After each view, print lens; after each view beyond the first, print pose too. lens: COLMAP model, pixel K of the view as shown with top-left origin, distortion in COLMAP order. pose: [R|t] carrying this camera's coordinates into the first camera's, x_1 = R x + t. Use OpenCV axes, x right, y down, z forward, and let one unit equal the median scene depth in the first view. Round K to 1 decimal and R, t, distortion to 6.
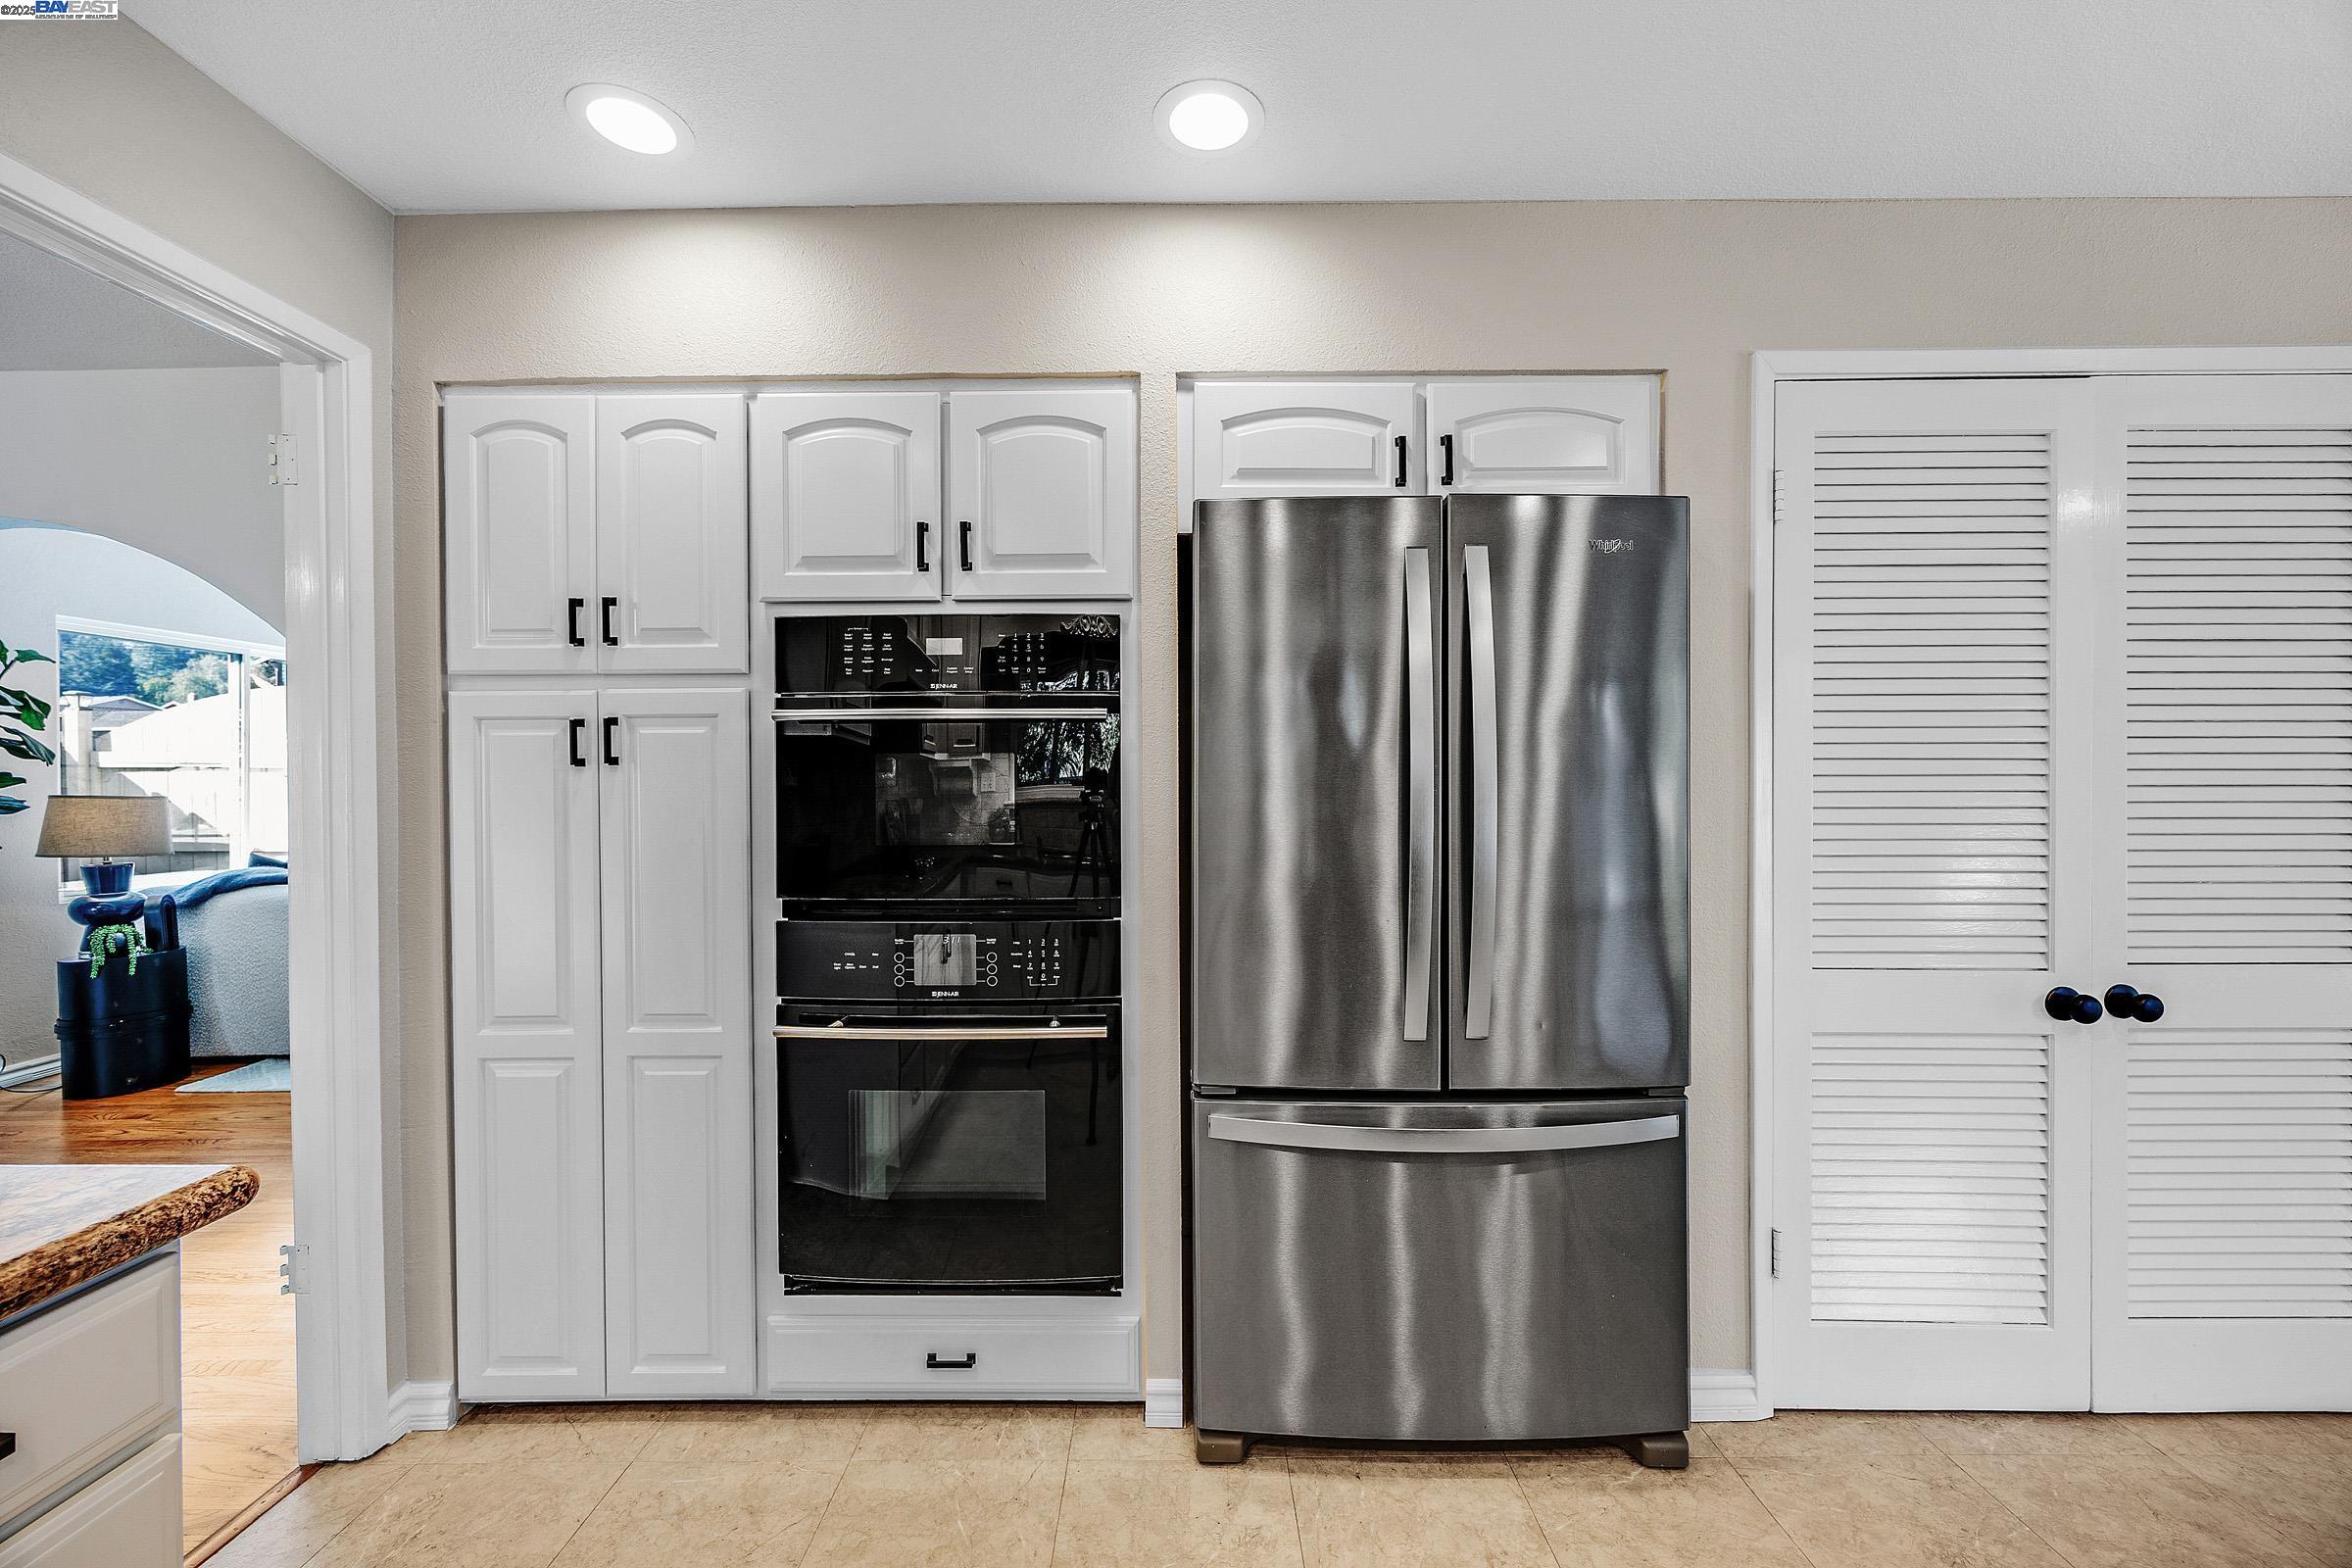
lens RADIAL K [[907.9, 0, 1183.7], [0, 907.9, 785.8], [0, 0, 1]] dist [0.000195, 0.000247]
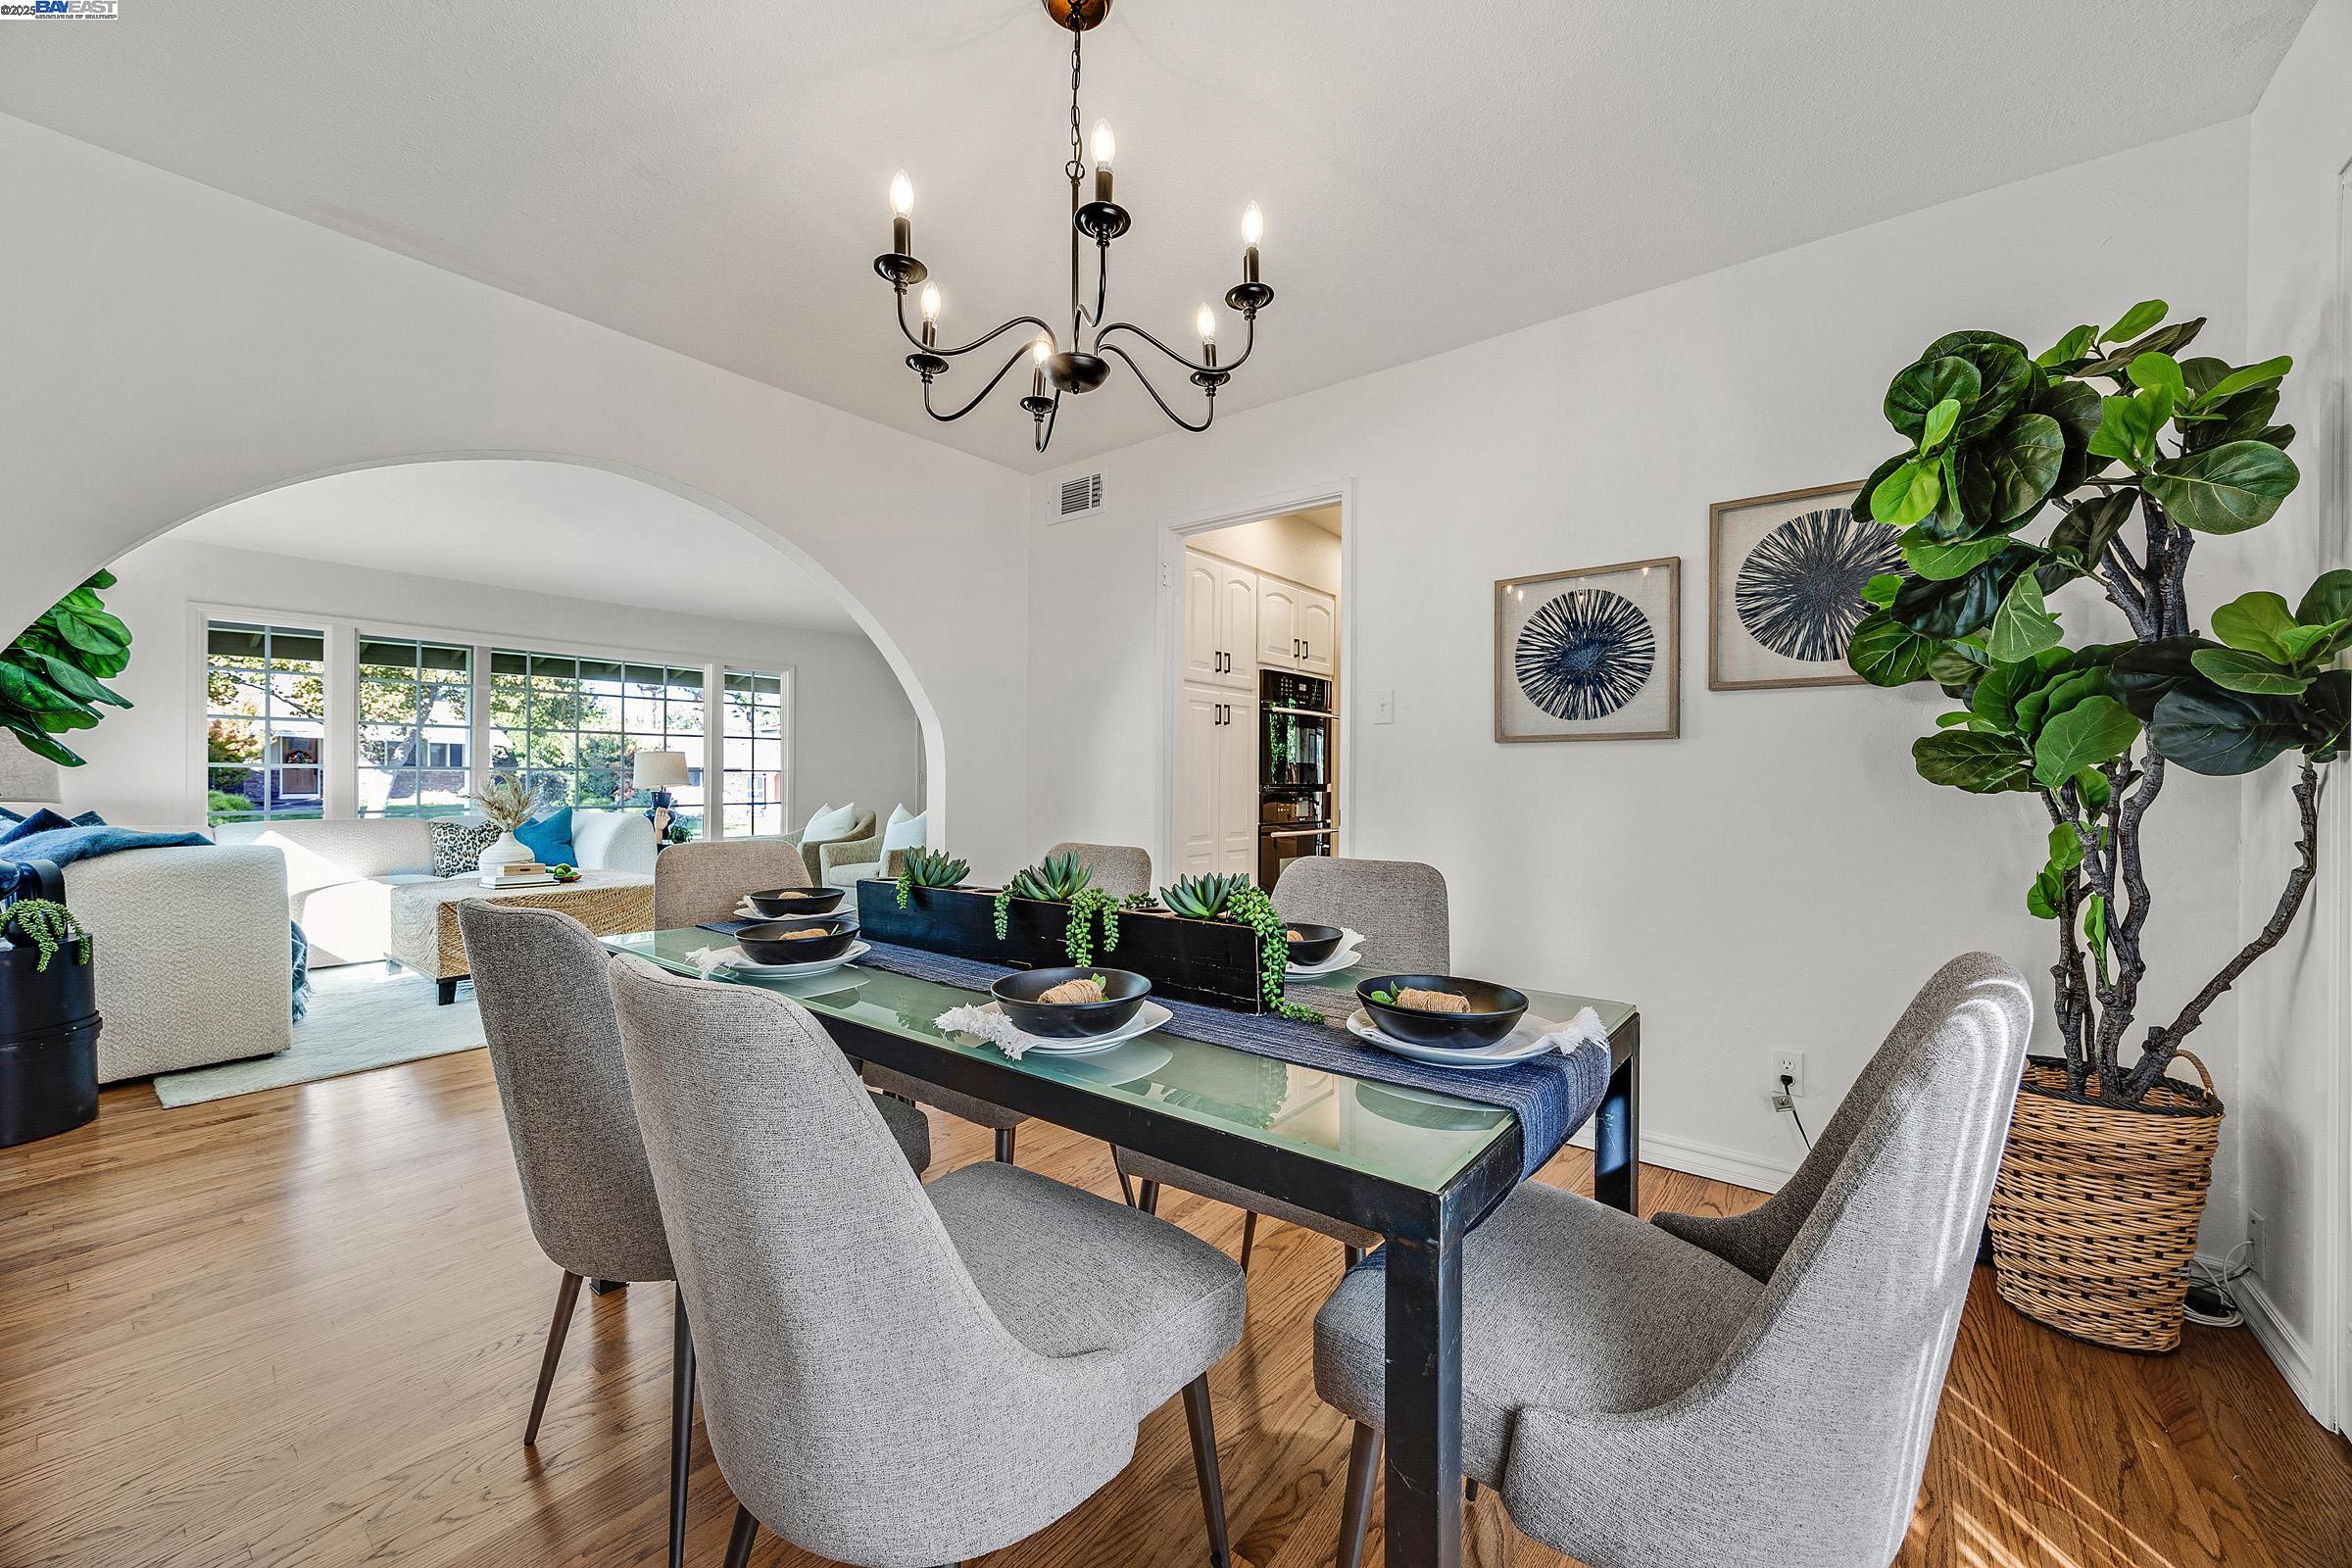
lens RADIAL K [[907.9, 0, 1183.7], [0, 907.9, 785.8], [0, 0, 1]] dist [0.000195, 0.000247]
pose [[0.596360, 0.005501, 0.802698, -2.510205], [-0.001190, 0.999981, -0.005969, 0.140898], [-0.802716, 0.002604, 0.596355, -0.272931]]
